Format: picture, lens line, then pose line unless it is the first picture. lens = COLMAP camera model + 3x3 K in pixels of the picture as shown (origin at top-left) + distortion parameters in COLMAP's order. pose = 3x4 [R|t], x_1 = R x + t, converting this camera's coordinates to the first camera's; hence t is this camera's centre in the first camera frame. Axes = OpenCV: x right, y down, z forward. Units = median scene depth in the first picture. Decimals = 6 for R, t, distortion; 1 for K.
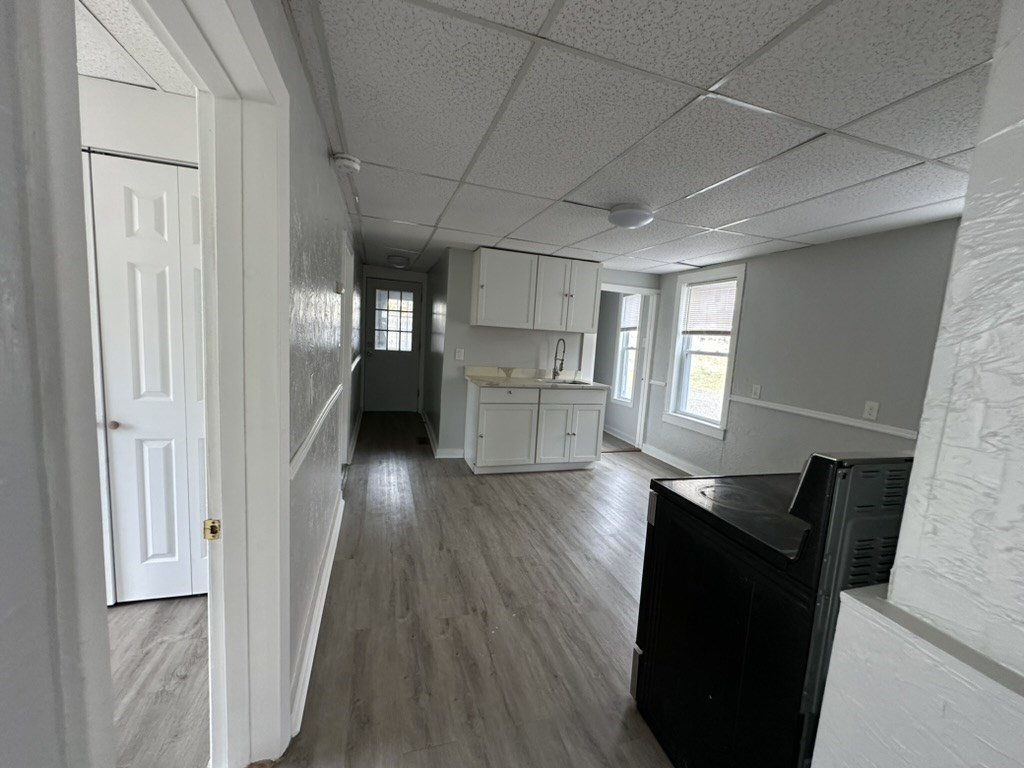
lens RADIAL K [[406.9, 0, 512.0], [0, 406.9, 384.0], [0, 0, 1]] dist [-0.001273, 0.000052]
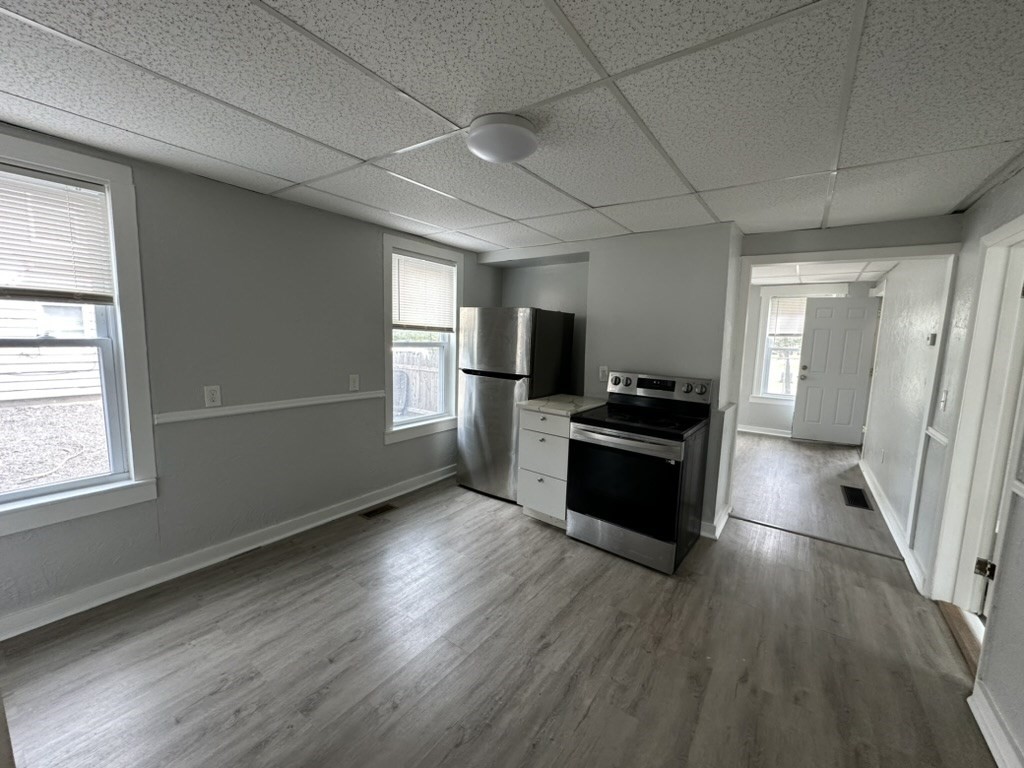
lens RADIAL K [[406.9, 0, 512.0], [0, 406.9, 384.0], [0, 0, 1]] dist [-0.001273, 0.000052]
pose [[-0.596617, -0.176333, 0.782915, -0.297382], [0.026614, 0.970678, 0.238904, -0.225630], [-0.802085, 0.163370, -0.574430, 1.569655]]
